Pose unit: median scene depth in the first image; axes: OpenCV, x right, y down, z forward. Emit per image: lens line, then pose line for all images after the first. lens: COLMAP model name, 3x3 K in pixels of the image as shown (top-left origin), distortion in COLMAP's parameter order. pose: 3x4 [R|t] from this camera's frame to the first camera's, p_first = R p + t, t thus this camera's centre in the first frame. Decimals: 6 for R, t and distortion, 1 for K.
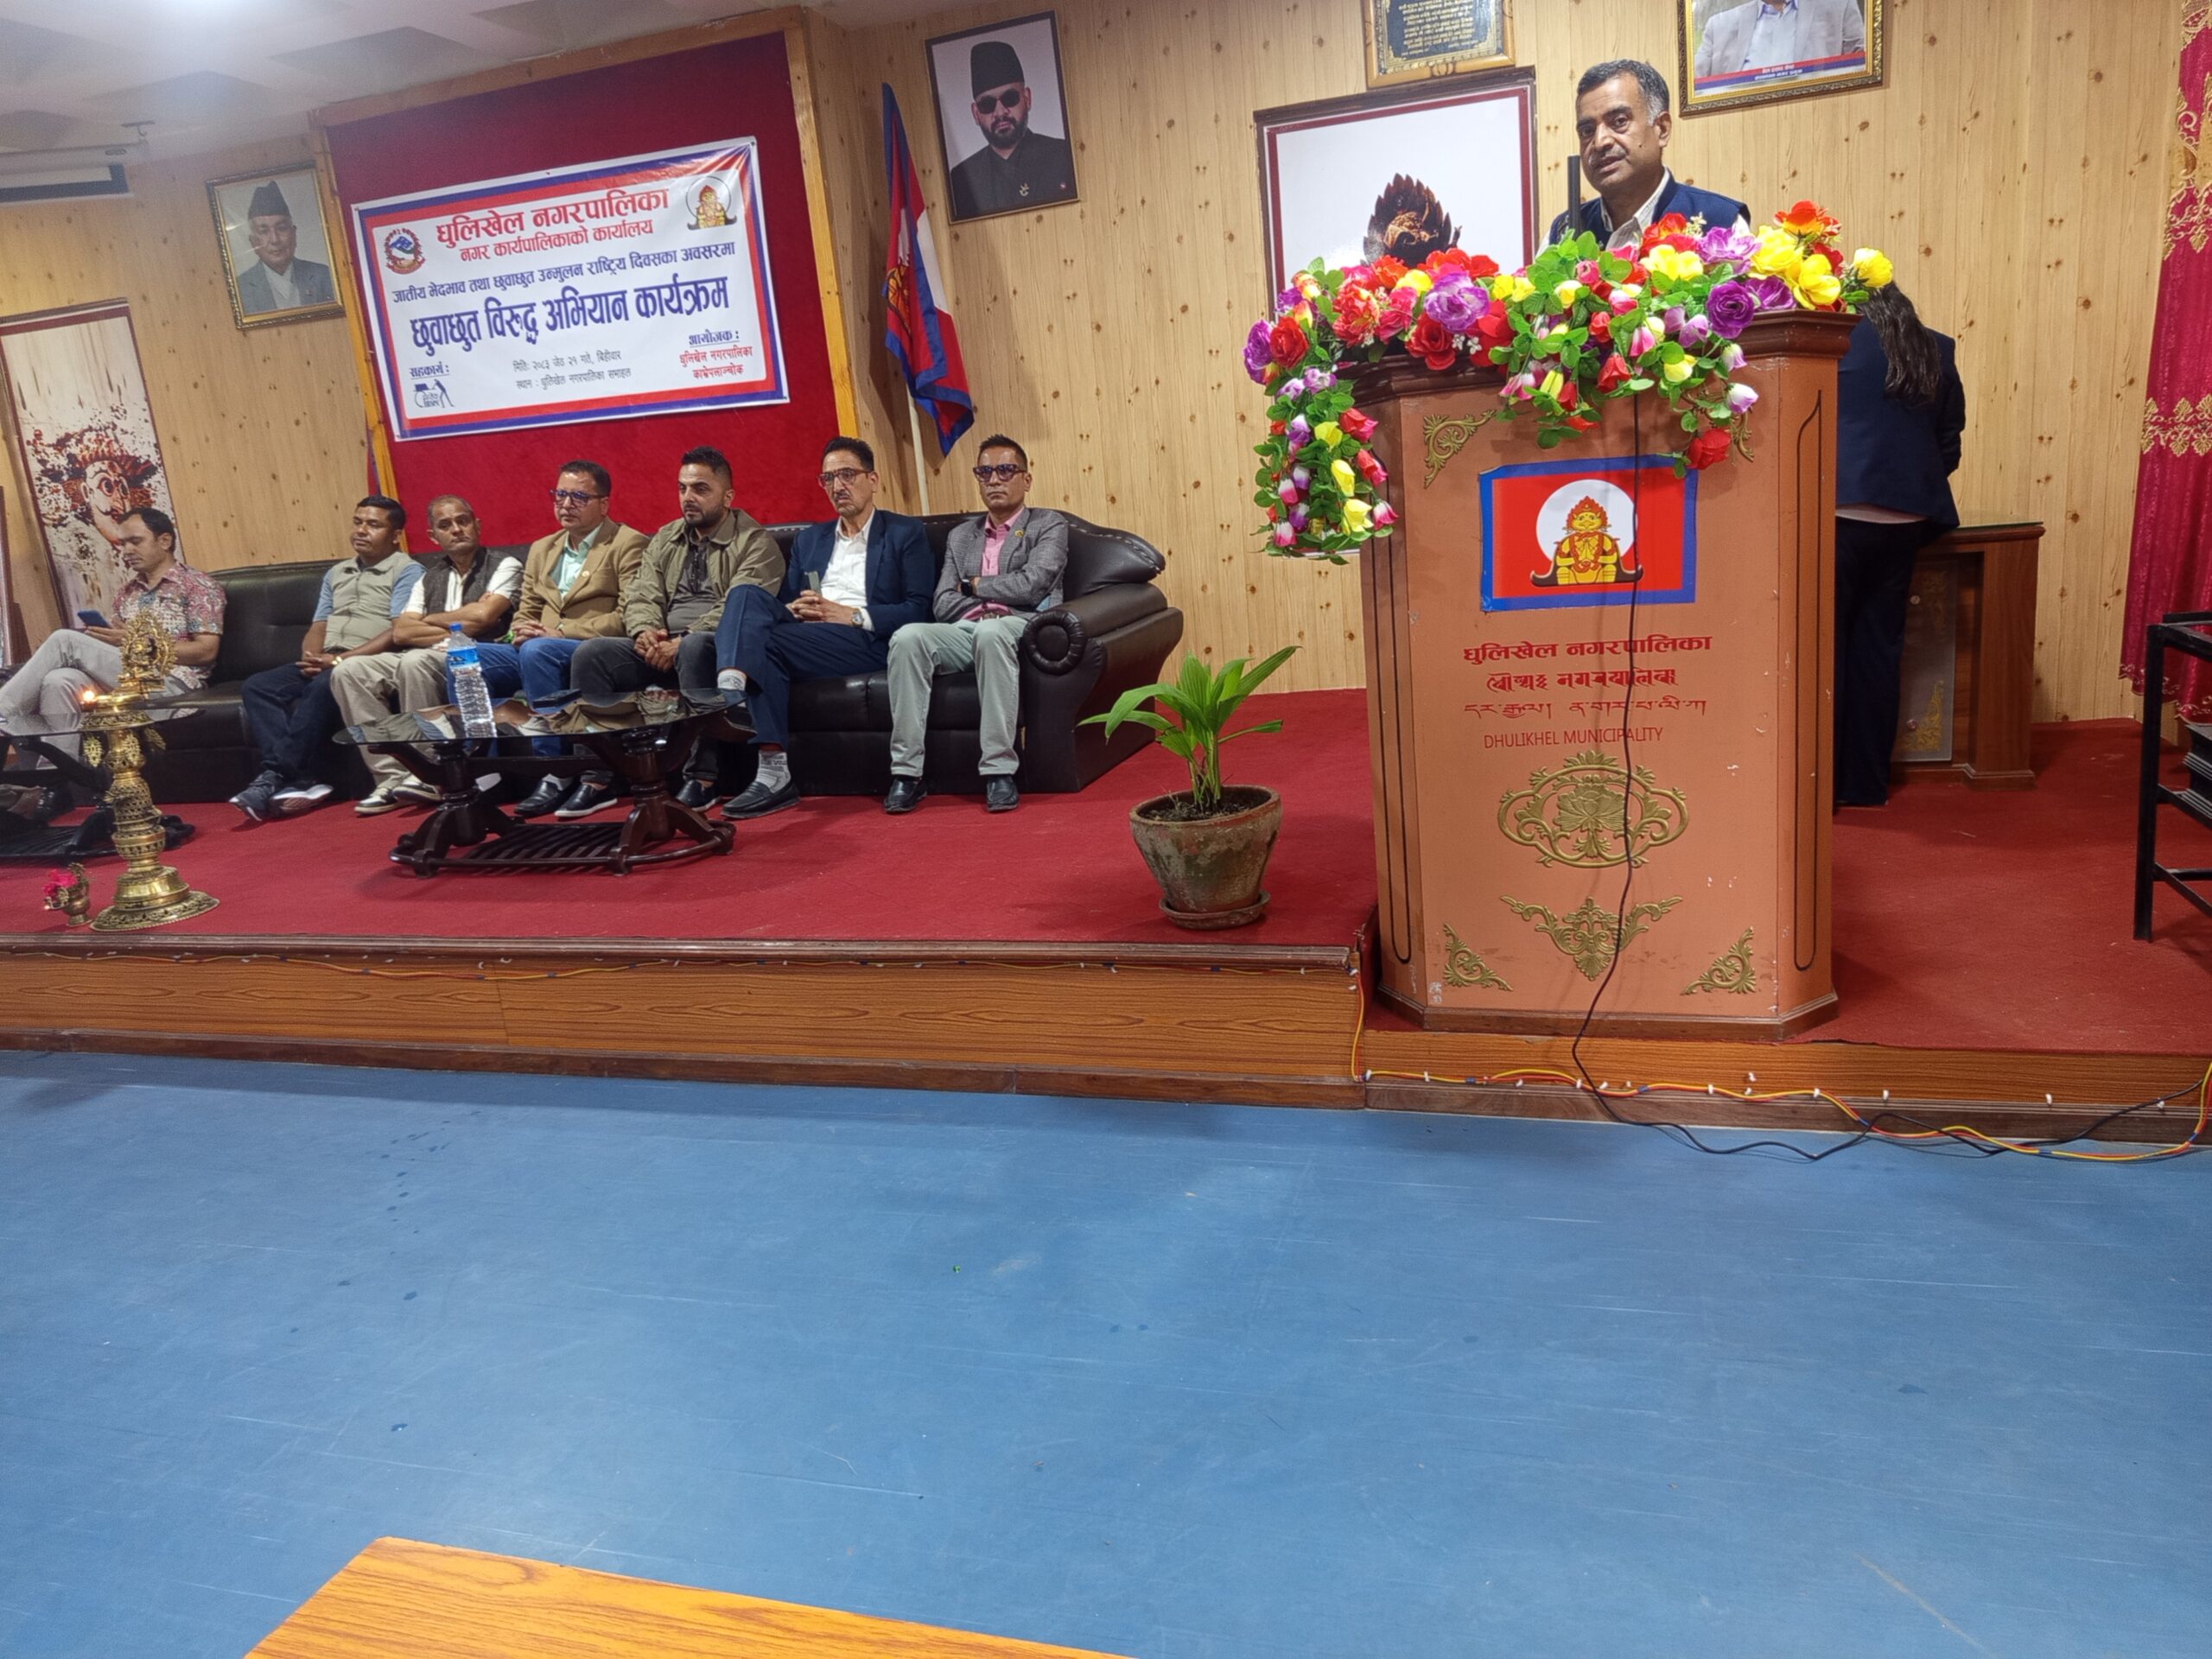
lens RADIAL K [[1547.2, 0, 1095.6], [0, 1547.2, 828.5], [0, 0, 1]] dist [-0.001183, -0.009396]
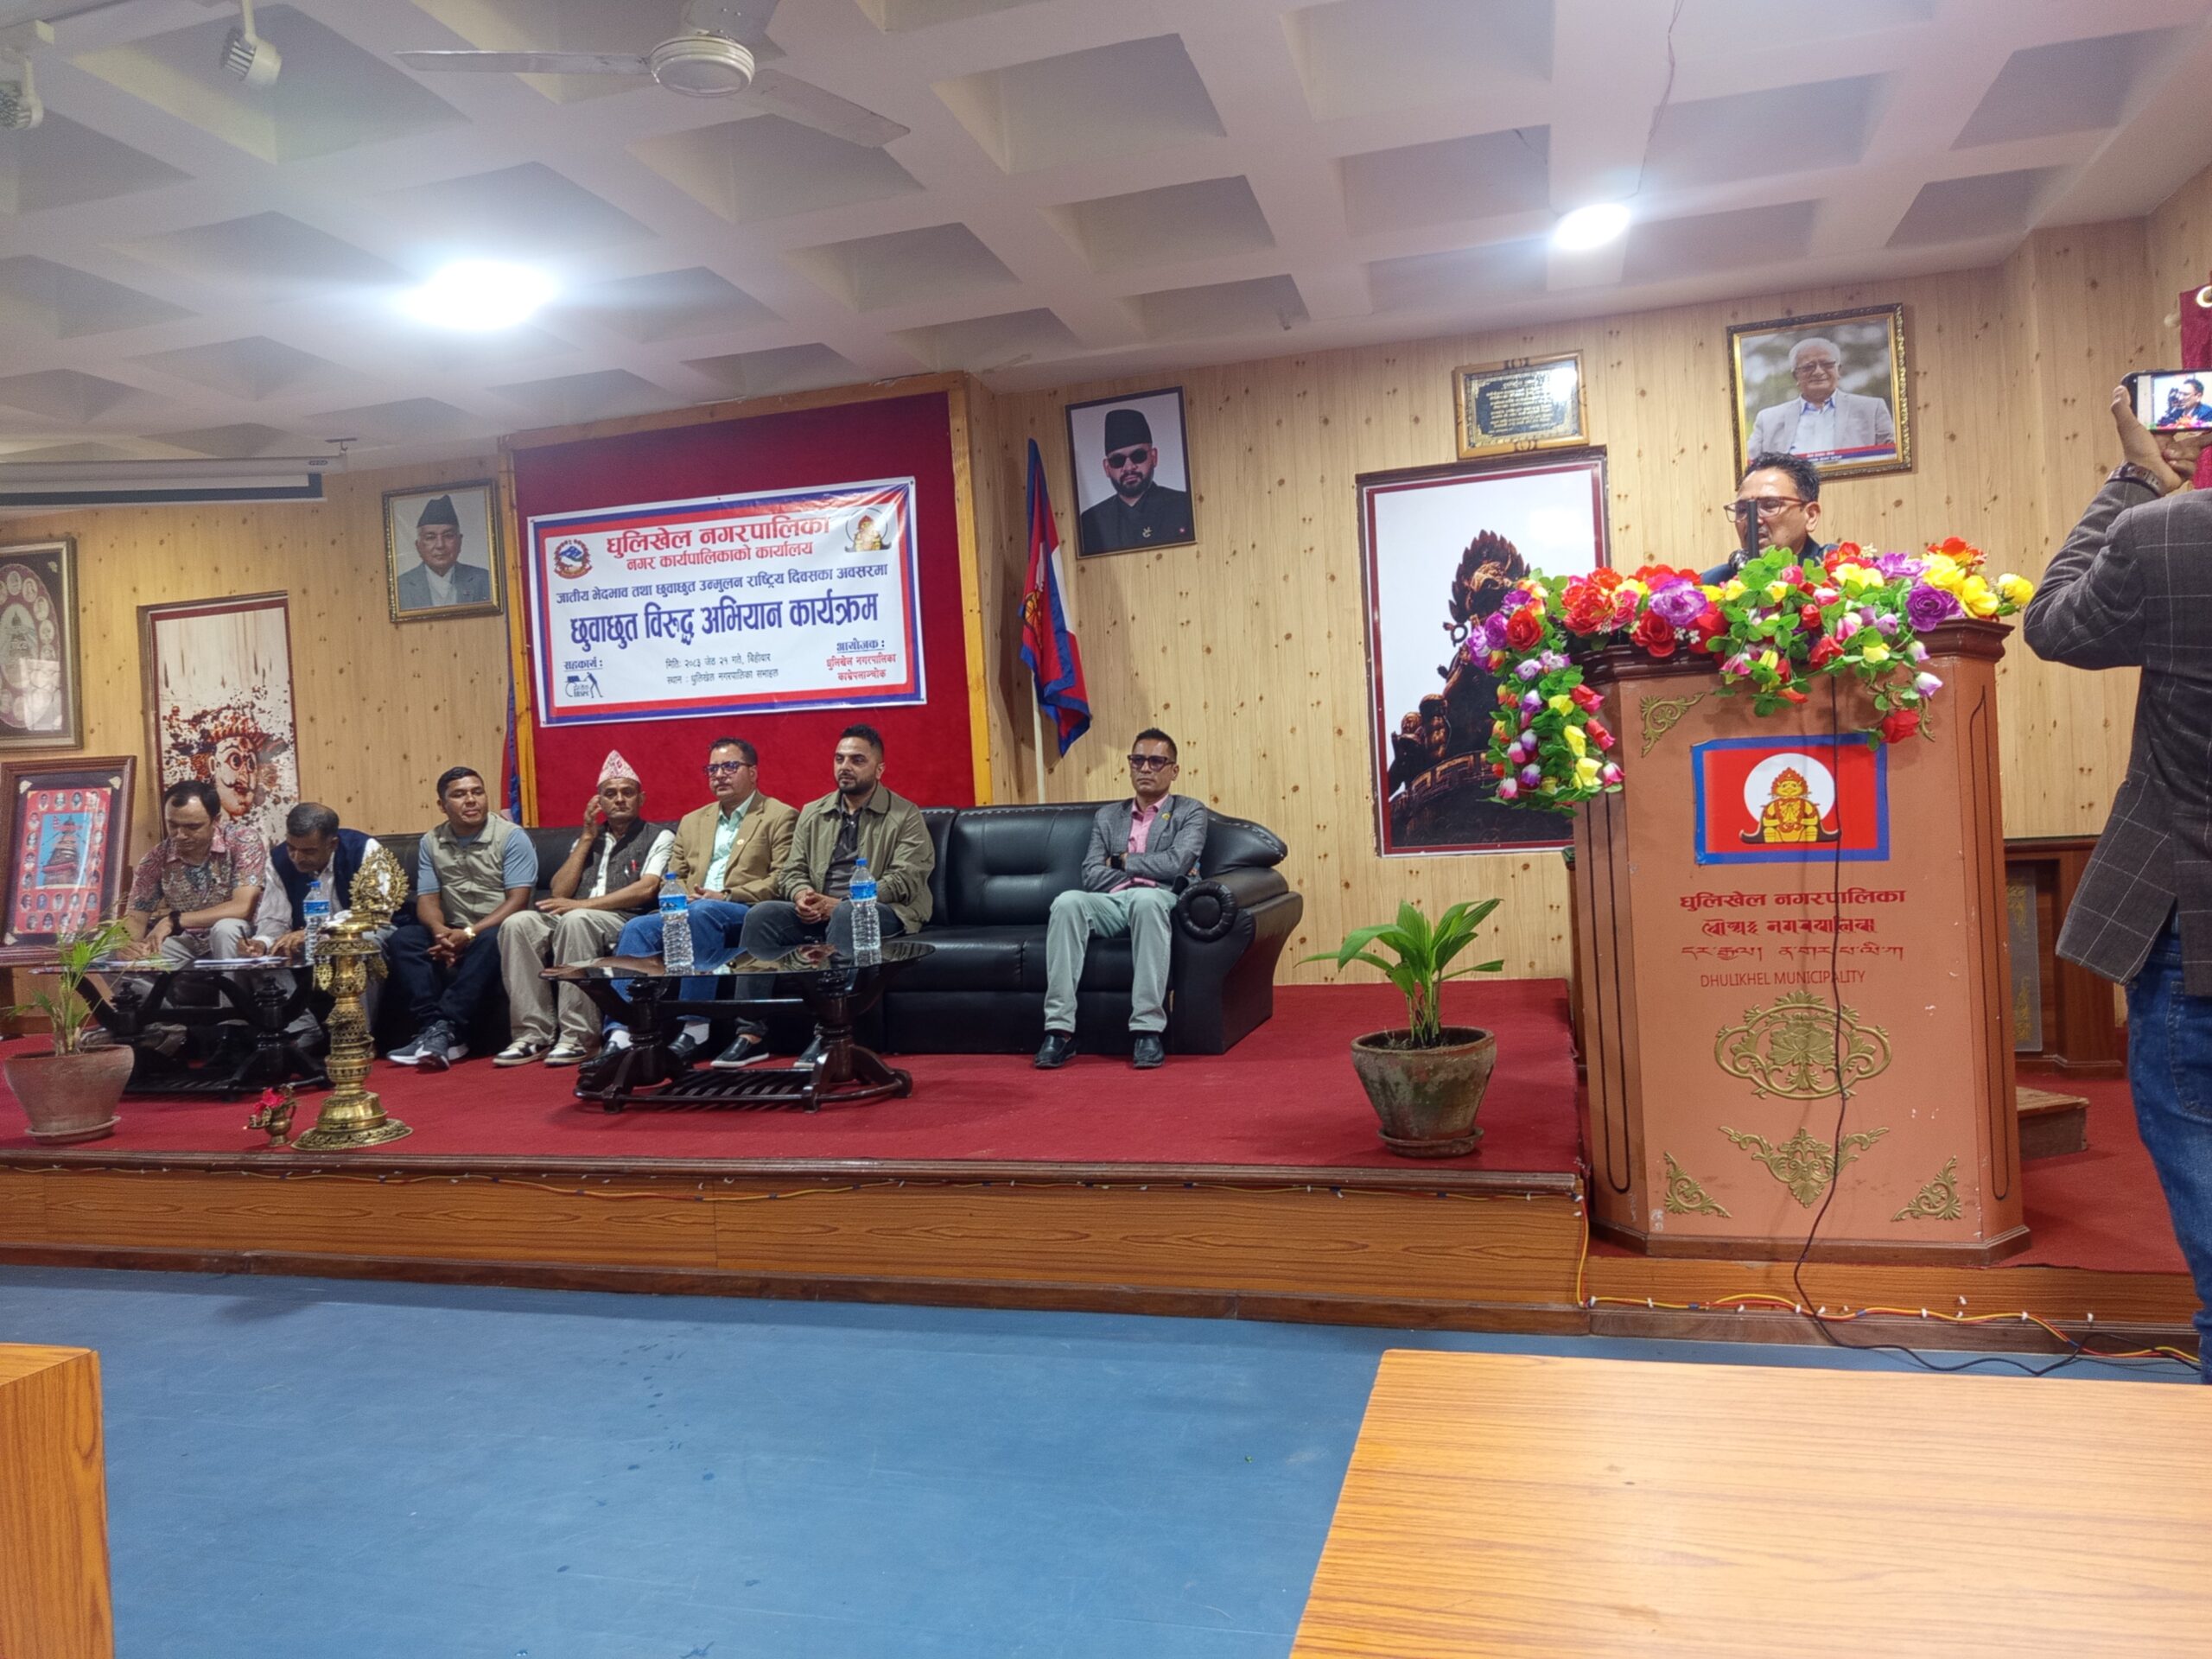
lens RADIAL K [[1529.2, 0, 1097.3], [0, 1529.2, 818.2], [0, 0, 1]] dist [0.105563, -0.204286]
pose [[0.998956, 0.037745, 0.025727, -0.117948], [-0.031000, 0.973848, -0.225075, 0.051434], [-0.033549, 0.224043, 0.974002, -0.052892]]
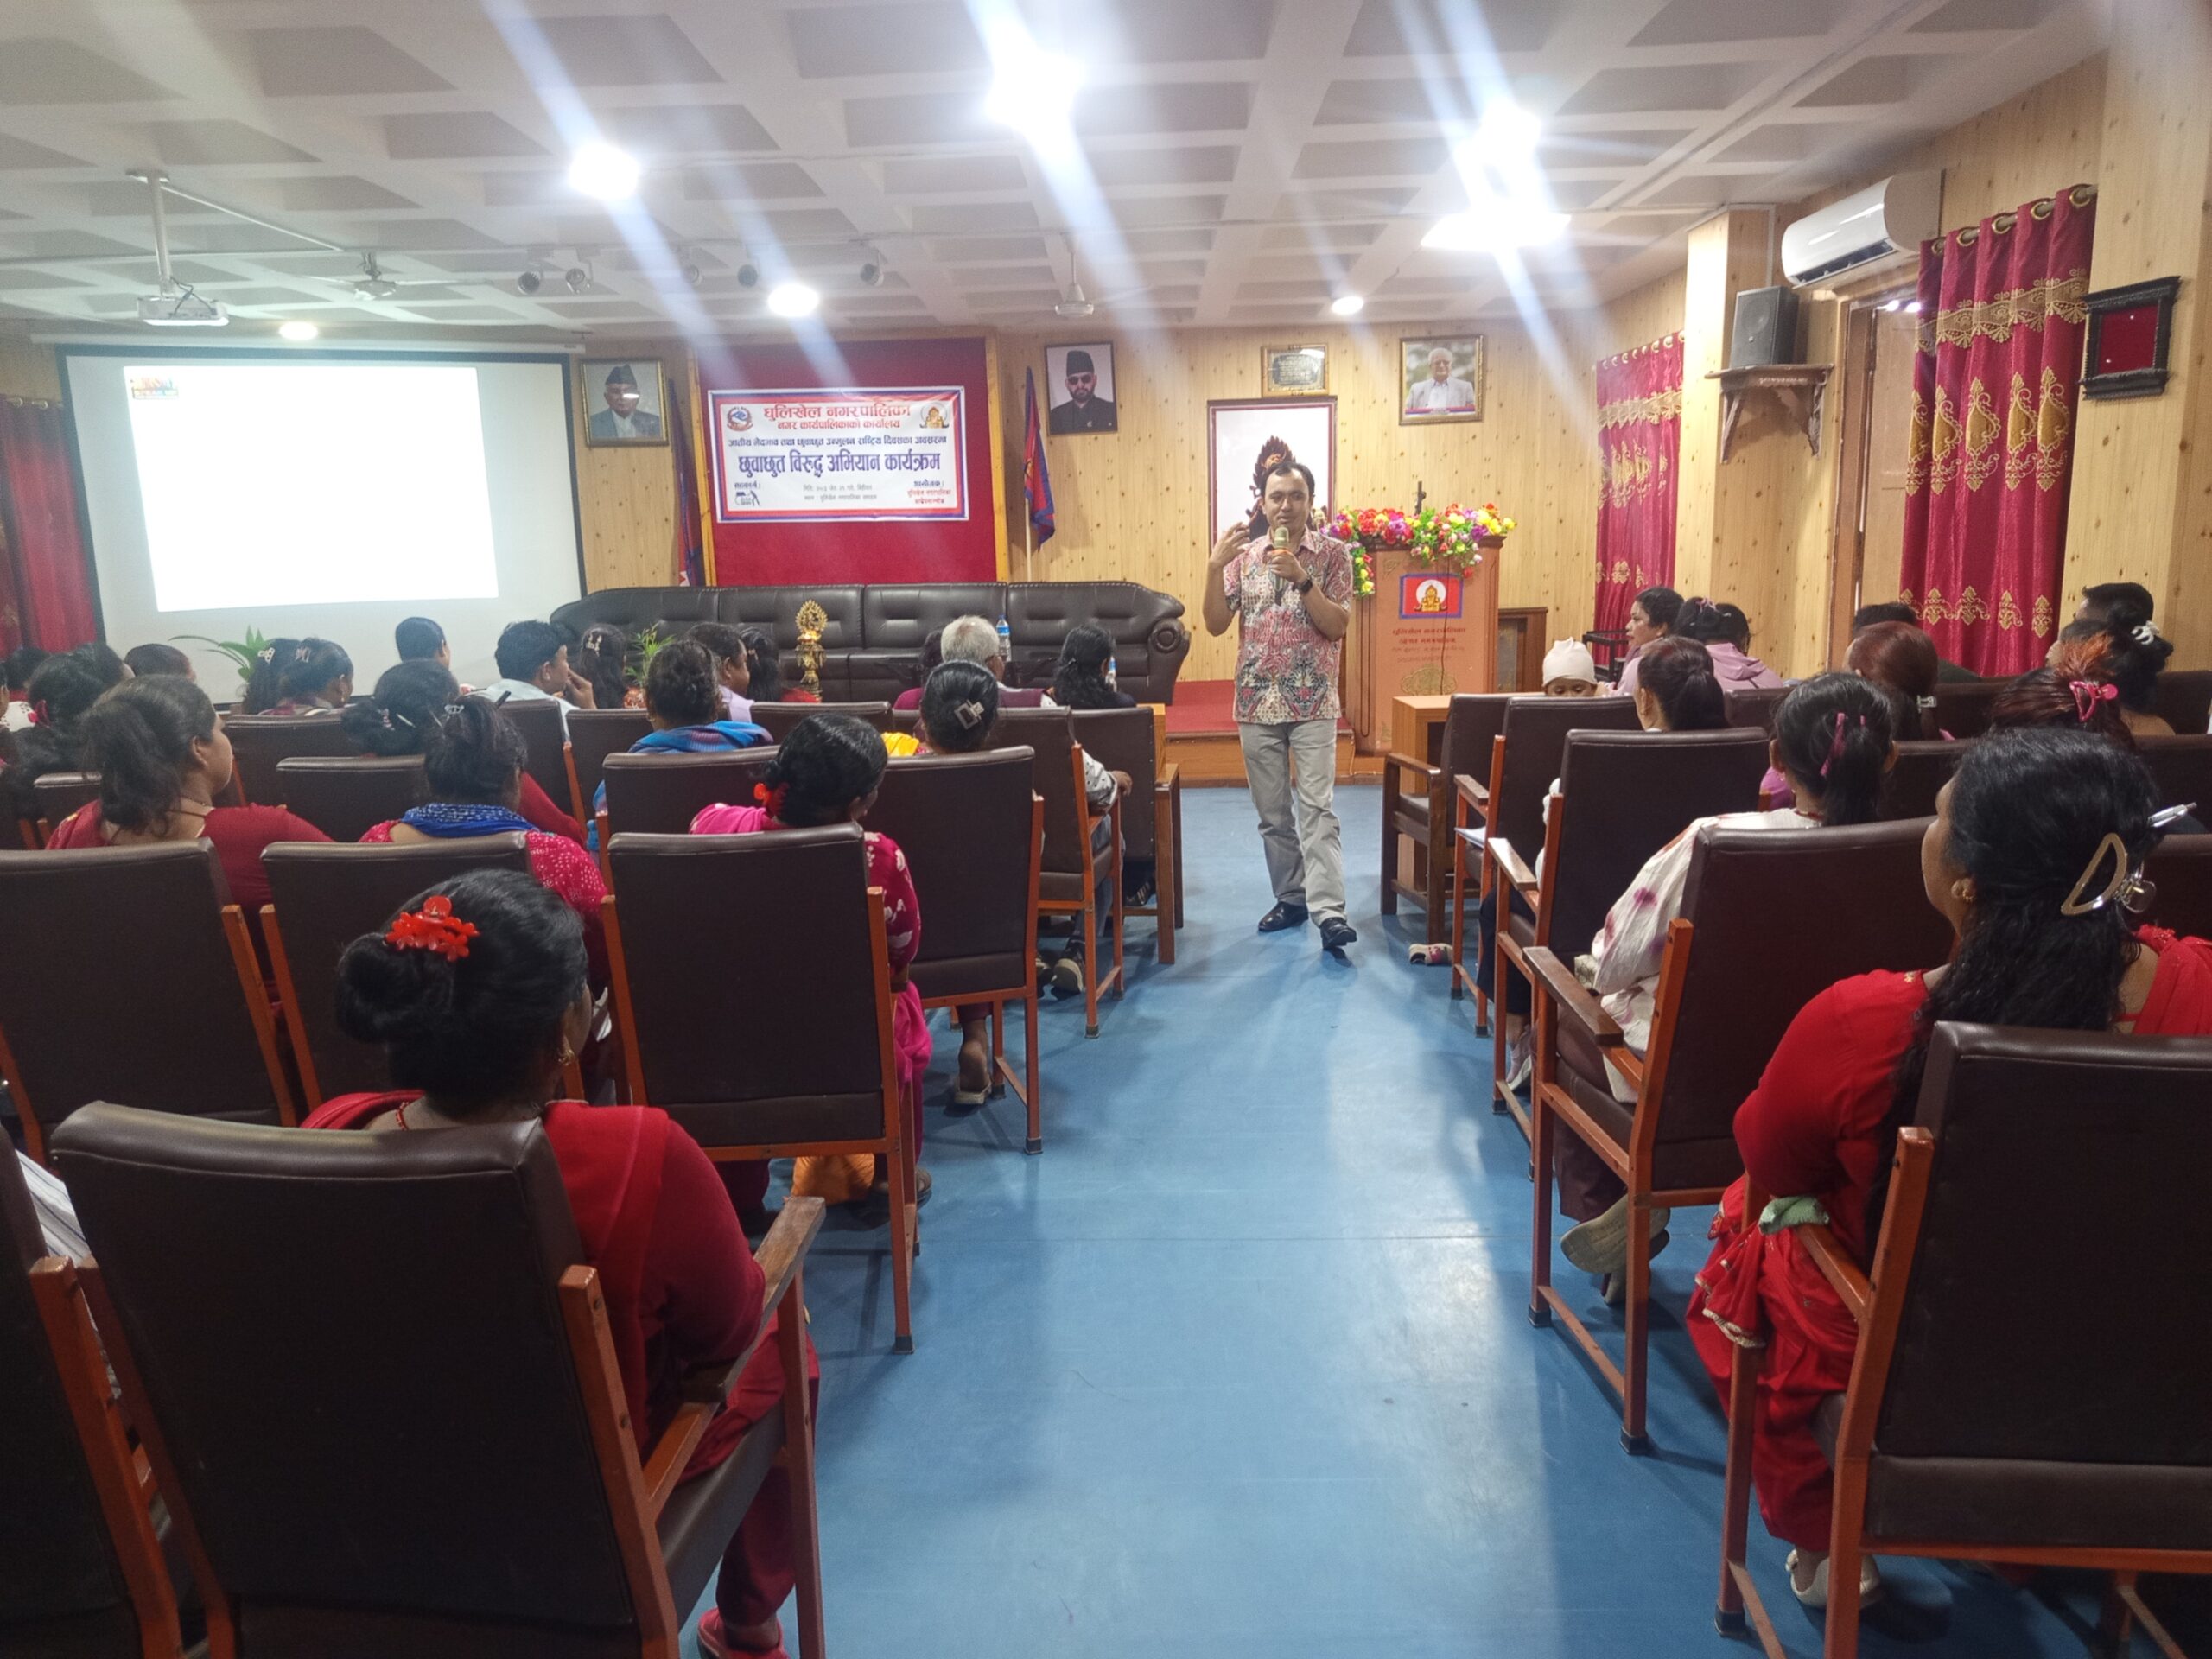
lens RADIAL K [[1529.2, 0, 1097.3], [0, 1529.2, 818.2], [0, 0, 1]] dist [0.105563, -0.204286]
pose [[0.960315, 0.015569, 0.278482, -0.664537], [0.002811, 0.997850, -0.065481, 0.258673], [-0.278902, 0.063666, 0.958207, -1.000778]]
